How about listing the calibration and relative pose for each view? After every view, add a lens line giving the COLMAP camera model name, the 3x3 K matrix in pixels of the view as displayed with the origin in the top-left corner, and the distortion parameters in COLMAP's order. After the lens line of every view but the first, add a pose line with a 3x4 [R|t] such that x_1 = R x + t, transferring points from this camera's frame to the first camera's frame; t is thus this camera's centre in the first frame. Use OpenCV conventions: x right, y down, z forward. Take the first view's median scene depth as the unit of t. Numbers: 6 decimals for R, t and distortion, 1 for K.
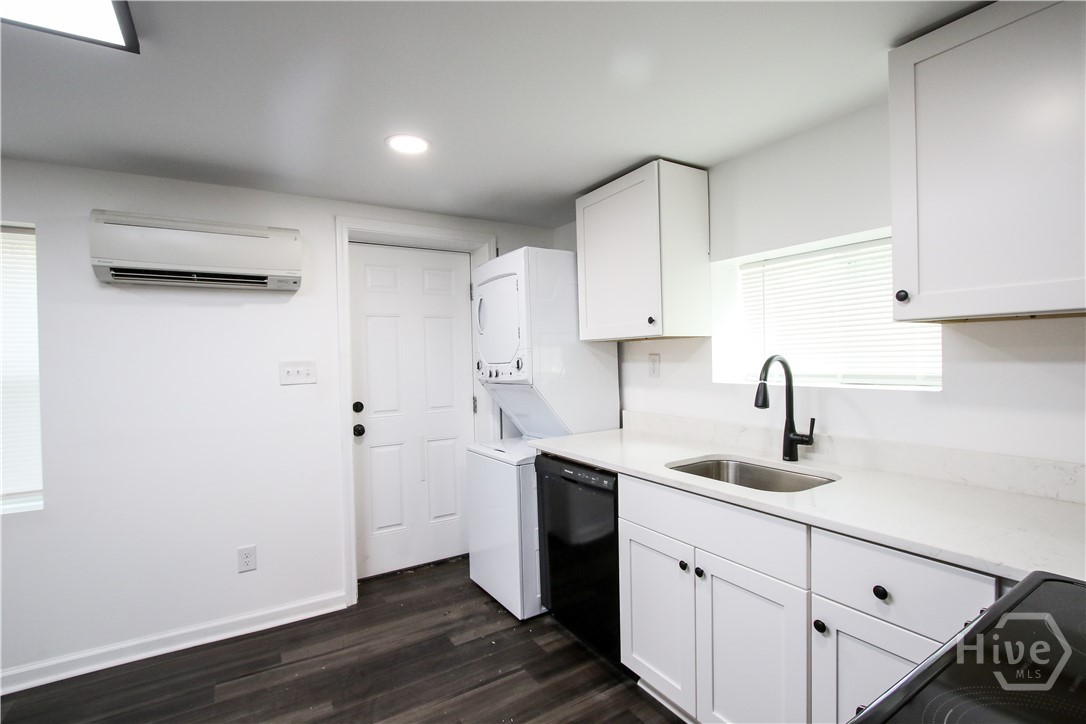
lens RADIAL K [[500.7, 0, 545.7], [0, 500.7, 365.0], [0, 0, 1]] dist [-0.024226, 0.005119]
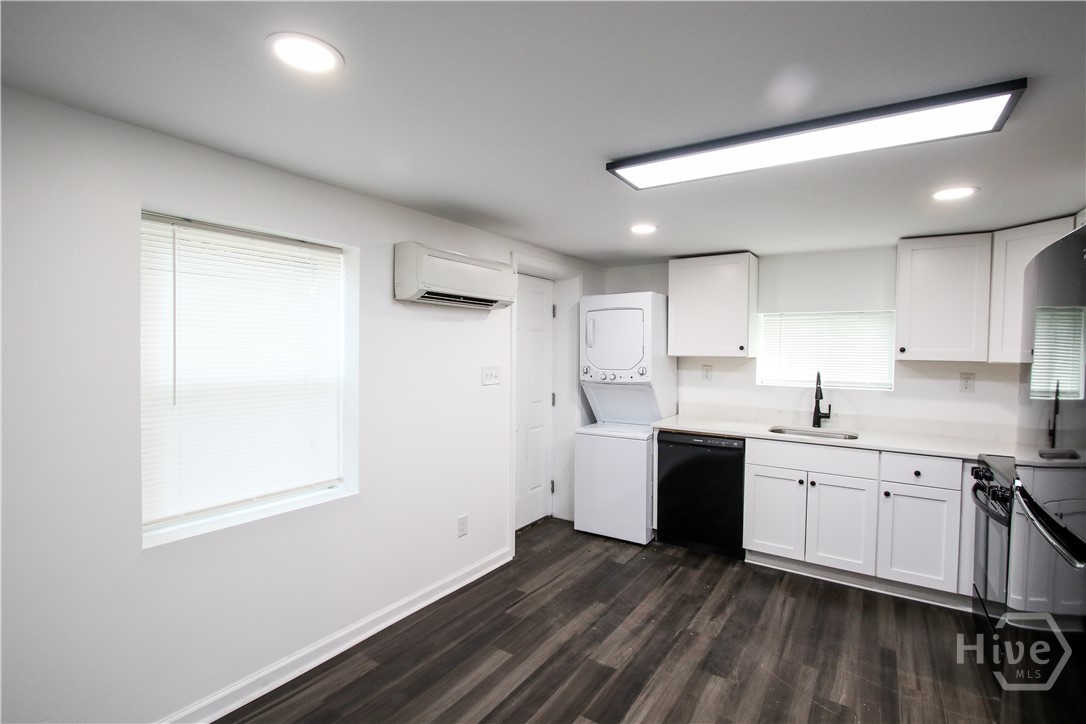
lens RADIAL K [[500.7, 0, 547.8], [0, 500.7, 361.6], [0, 0, 1]] dist [-0.024226, 0.005119]
pose [[0.909353, 0.021674, 0.415459, -1.012945], [-0.024818, 0.999690, 0.002170, -0.028833], [-0.415283, -0.012284, 0.909609, -0.236029]]
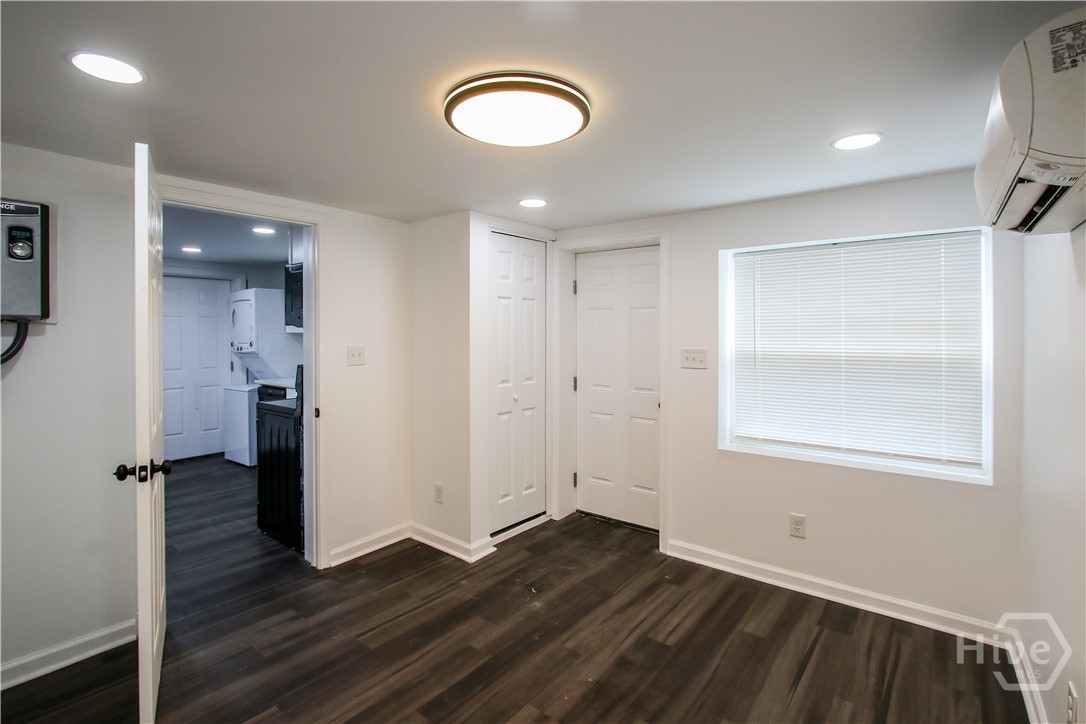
lens RADIAL K [[500.7, 0, 552.0], [0, 500.7, 334.0], [0, 0, 1]] dist [-0.024226, 0.005119]
pose [[0.934735, 0.016229, 0.354974, 0.423859], [-0.007928, 0.999660, -0.024827, -0.001285], [-0.355256, 0.020392, 0.934547, -1.519632]]
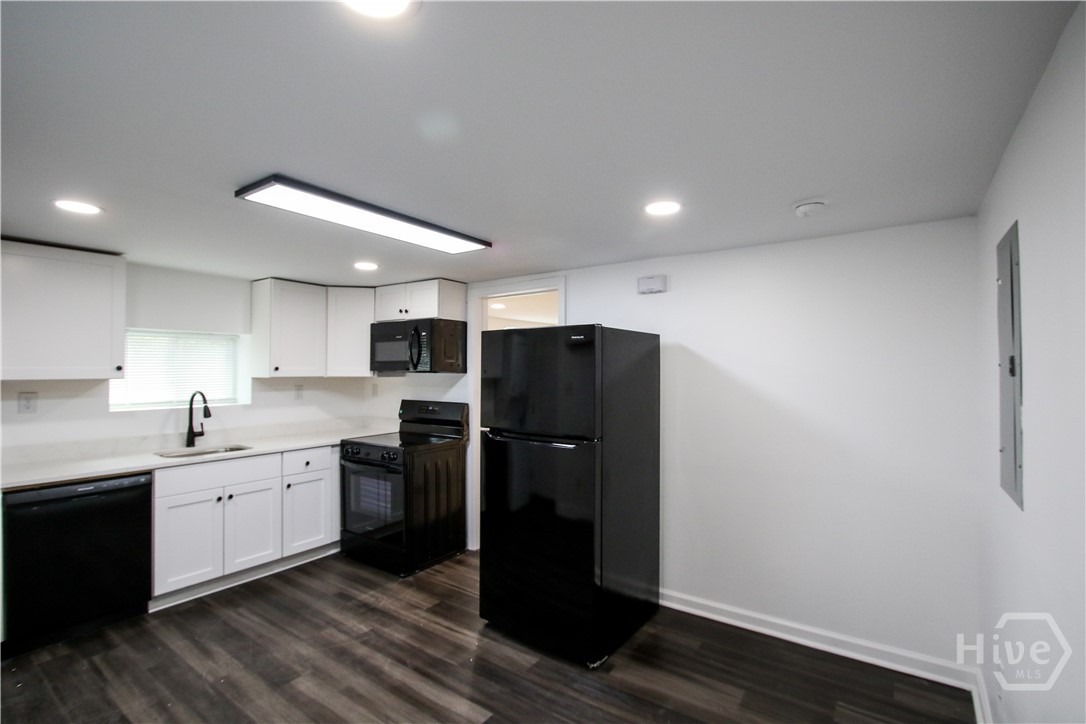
lens RADIAL K [[500.7, 0, 548.2], [0, 500.7, 360.4], [0, 0, 1]] dist [-0.024226, 0.005119]
pose [[-0.390665, 0.038013, 0.919748, -1.462840], [0.025911, 0.999205, -0.030292, -0.035601], [-0.920168, 0.011998, -0.391340, 0.404301]]
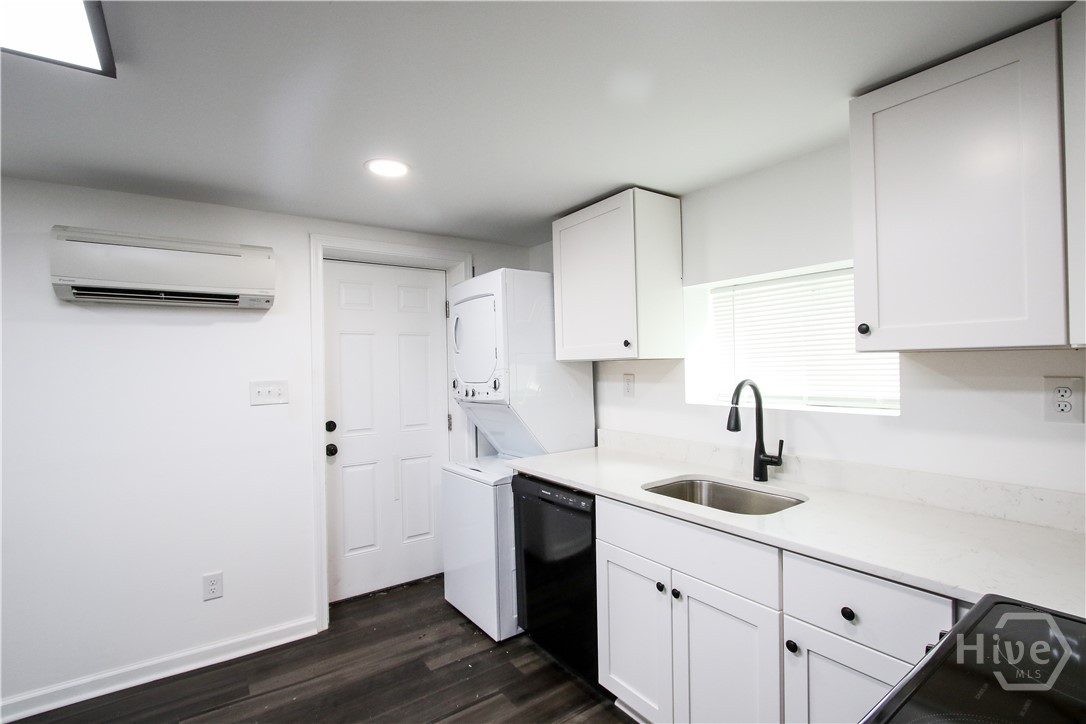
lens RADIAL K [[500.7, 0, 547.3], [0, 500.7, 363.5], [0, 0, 1]] dist [-0.024226, 0.005119]
pose [[0.998059, 0.002877, 0.062206, -0.014648], [-0.001532, 0.999764, -0.021661, -0.024426], [-0.062253, 0.021524, 0.997828, -0.011604]]
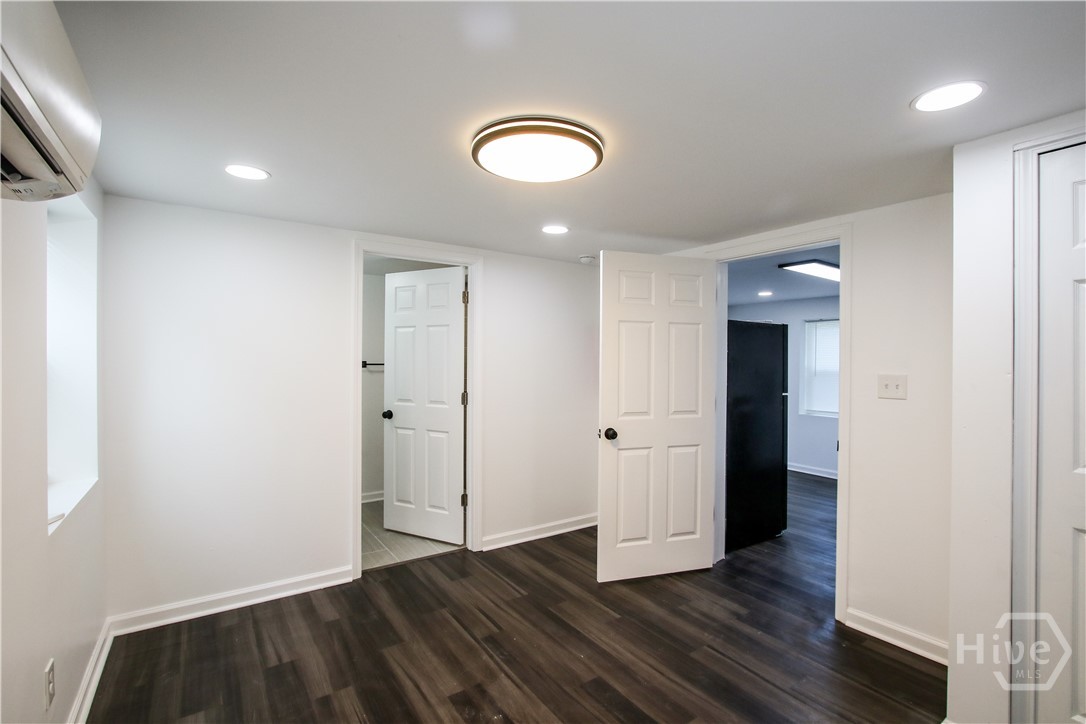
lens RADIAL K [[500.7, 0, 547.7], [0, 500.7, 360.7], [0, 0, 1]] dist [-0.024226, 0.005119]
pose [[0.061998, 0.020178, -0.997872, 1.436869], [-0.031364, 0.999341, 0.018259, -0.023847], [0.997583, 0.030165, 0.062590, -0.855414]]
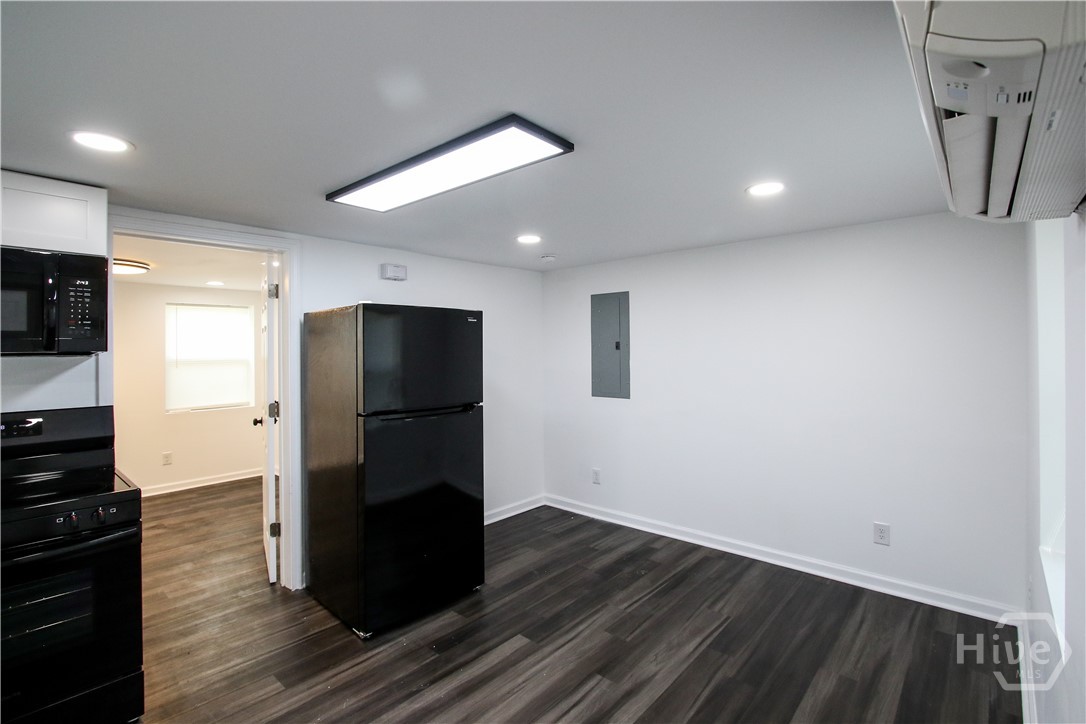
lens RADIAL K [[500.7, 0, 549.0], [0, 500.7, 343.4], [0, 0, 1]] dist [-0.024226, 0.005119]
pose [[-0.957992, 0.025292, -0.285678, -0.318297], [0.023363, 0.999675, 0.010160, -0.066213], [0.285842, 0.003059, -0.958272, 1.220217]]
